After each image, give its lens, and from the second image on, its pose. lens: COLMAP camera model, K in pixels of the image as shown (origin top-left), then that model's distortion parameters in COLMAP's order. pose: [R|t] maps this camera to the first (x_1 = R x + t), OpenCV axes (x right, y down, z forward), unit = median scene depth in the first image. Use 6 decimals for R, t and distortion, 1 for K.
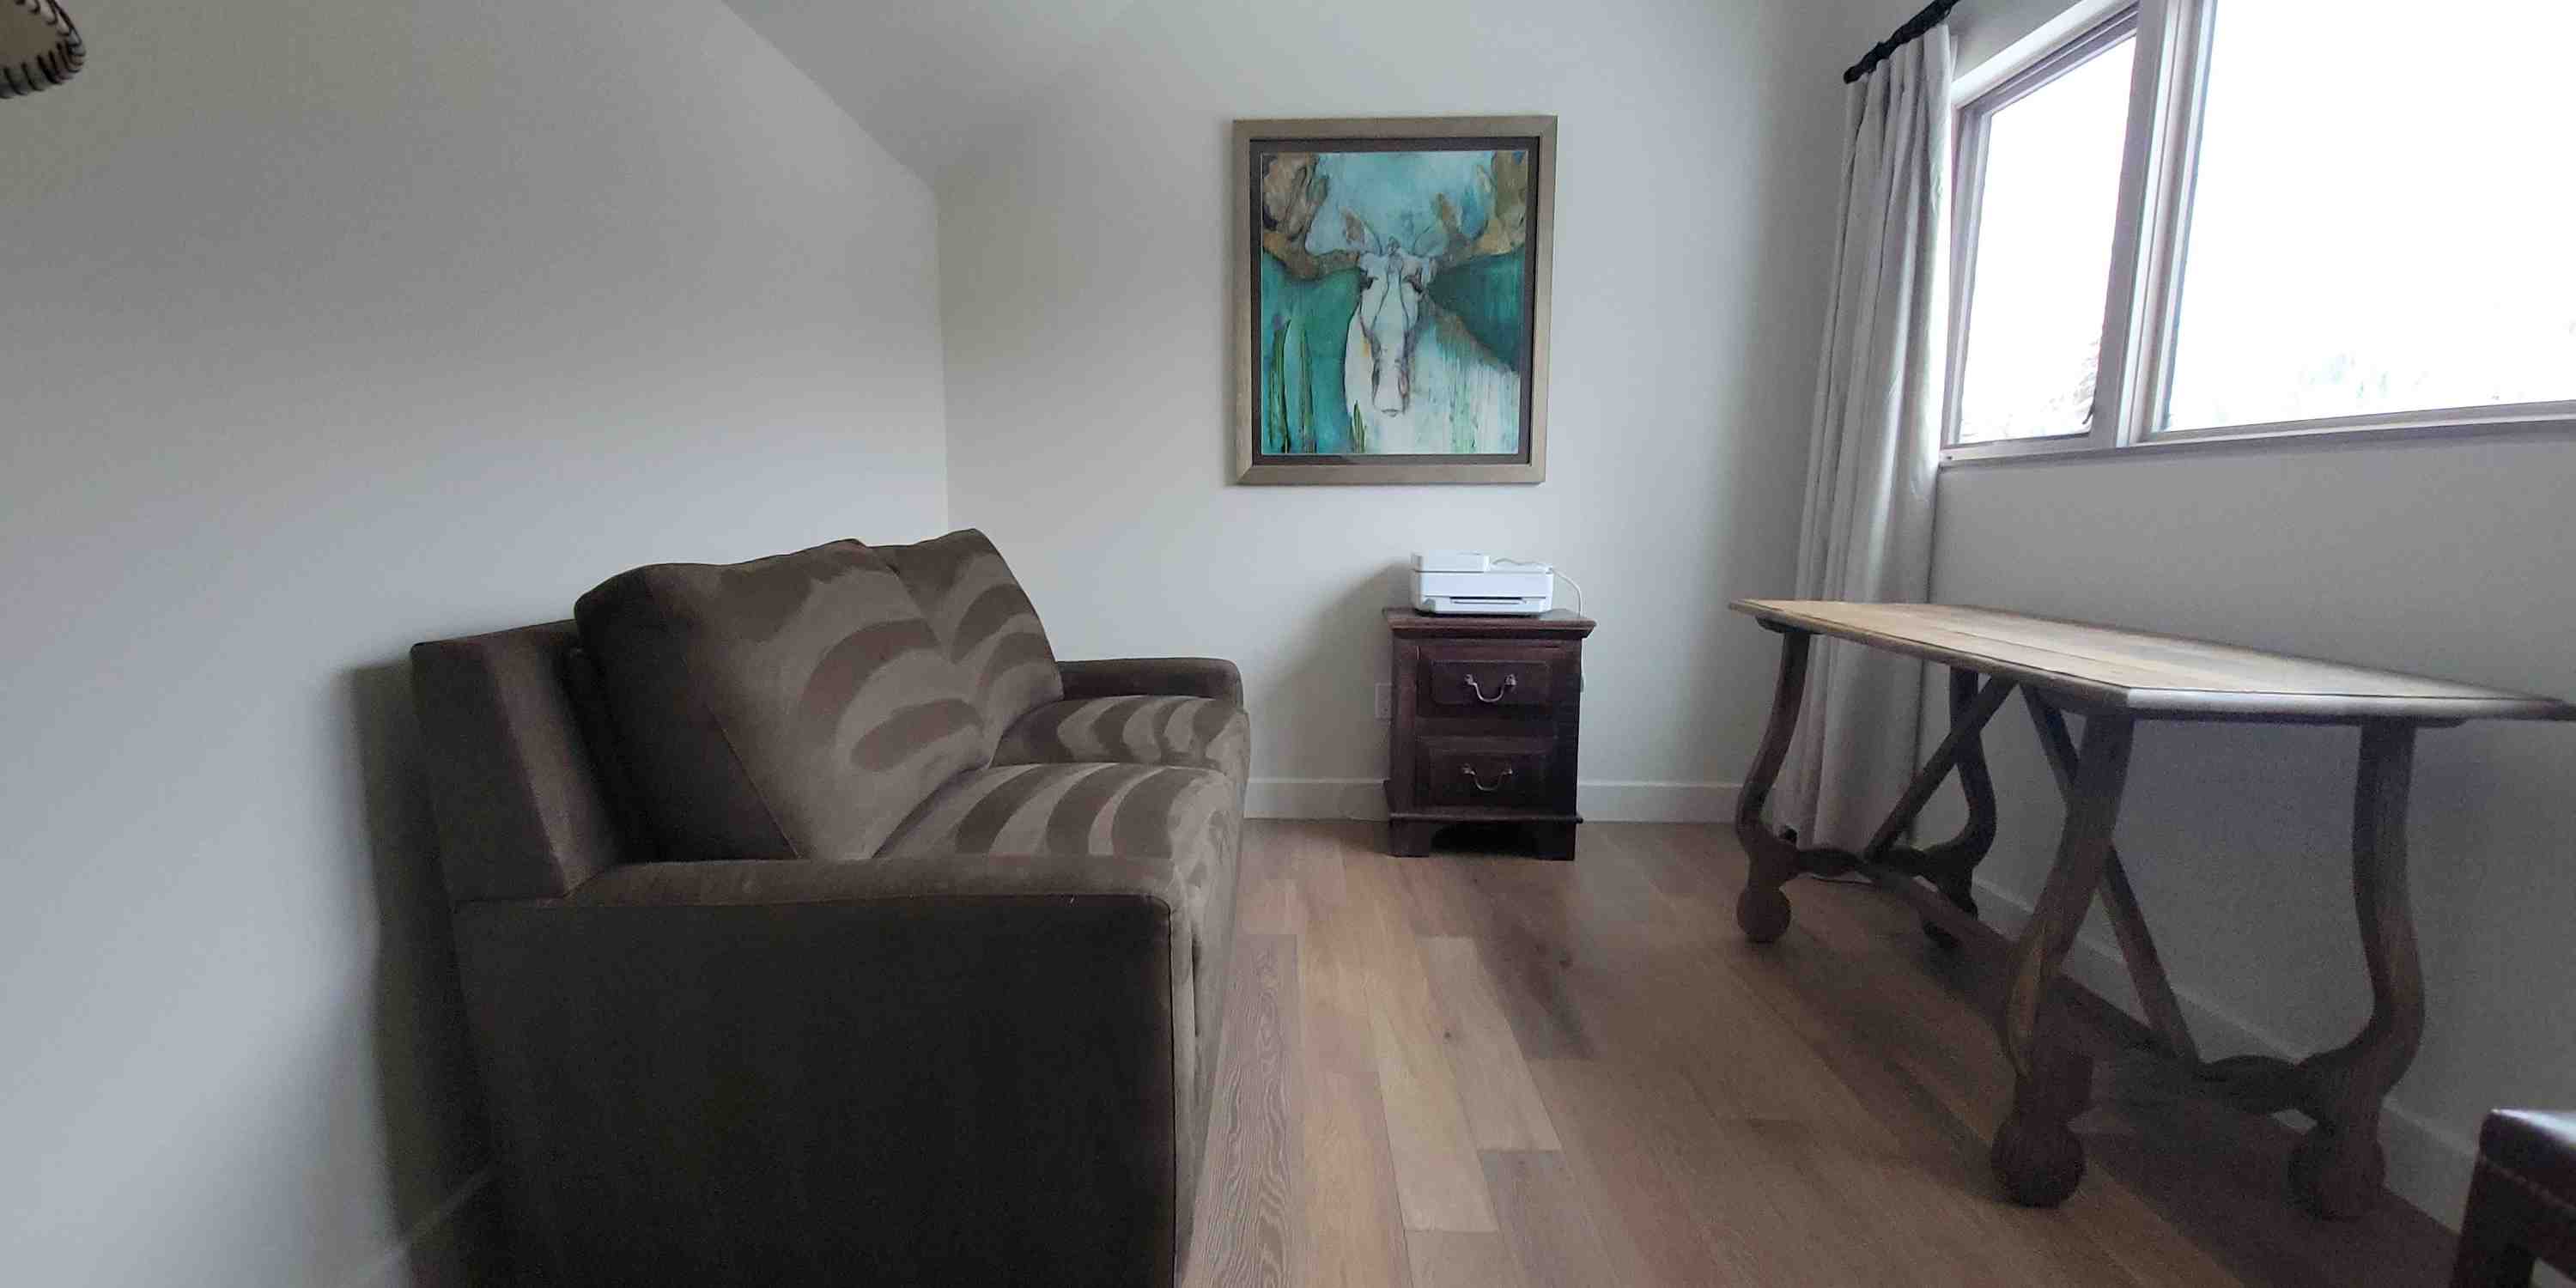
lens RADIAL K [[1055.5, 0, 1271.2], [0, 1055.5, 659.2], [0, 0, 1]] dist [0.003777, 0.000316]
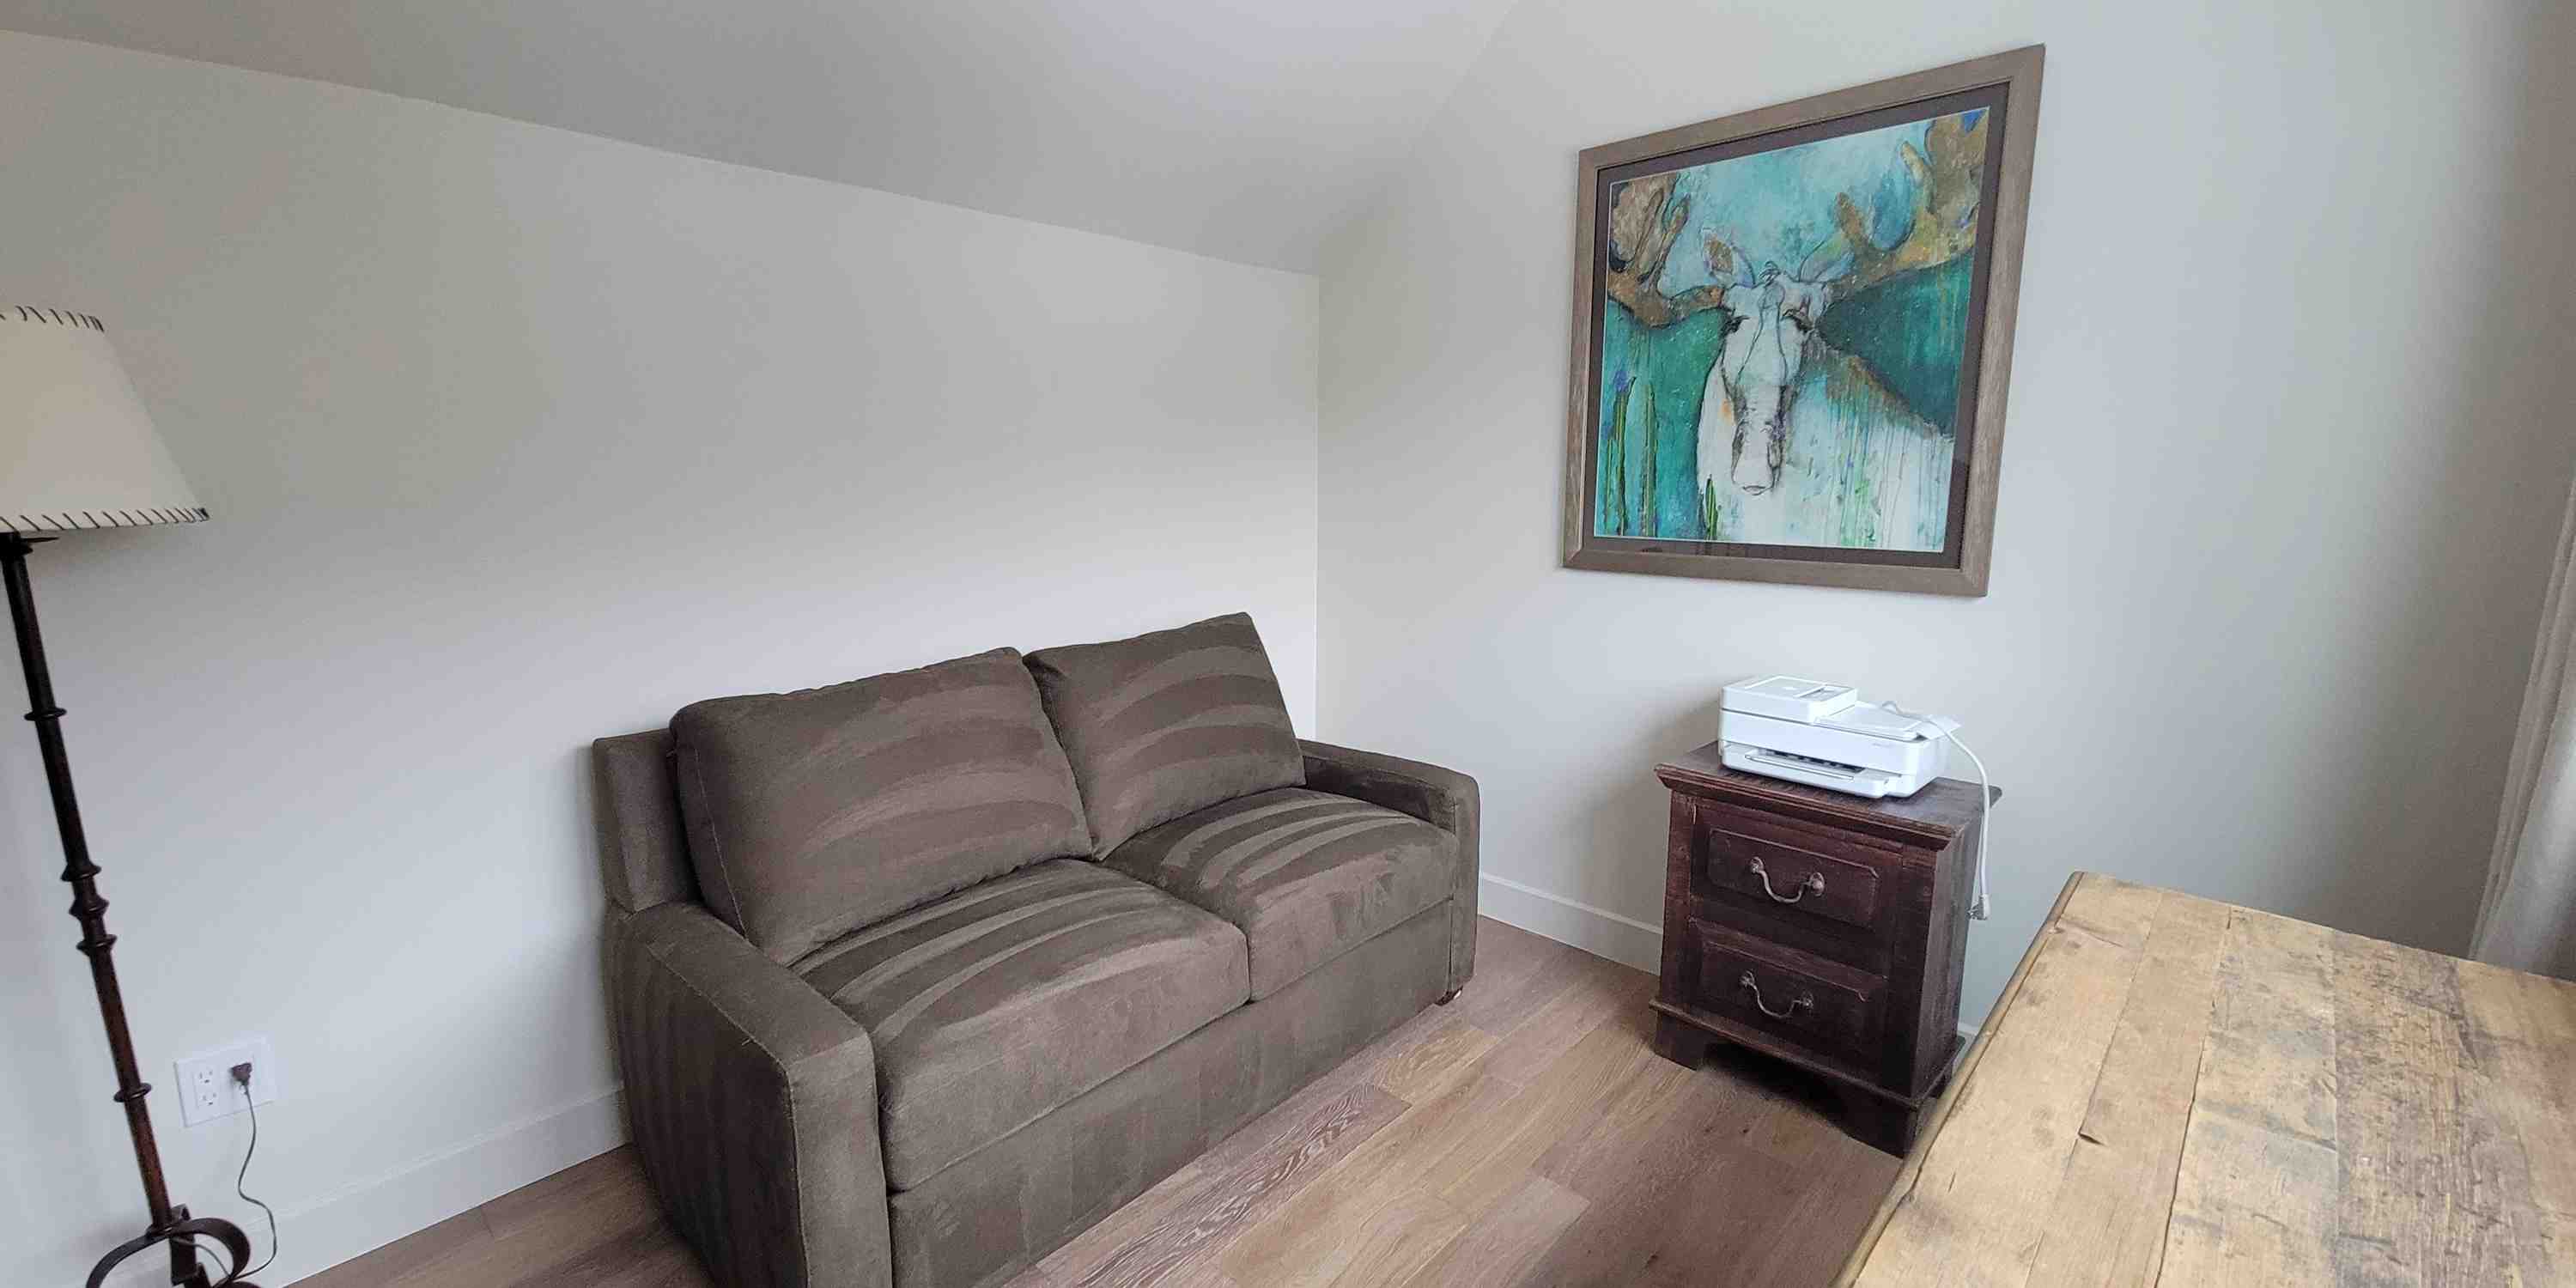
lens RADIAL K [[1055.5, 0, 1278.2], [0, 1055.5, 639.5], [0, 0, 1]] dist [0.003777, 0.000316]
pose [[0.721388, 0.117995, -0.682405, 0.408800], [-0.096454, 0.992893, 0.069718, -0.148747], [0.685781, 0.015527, 0.727642, 0.208960]]
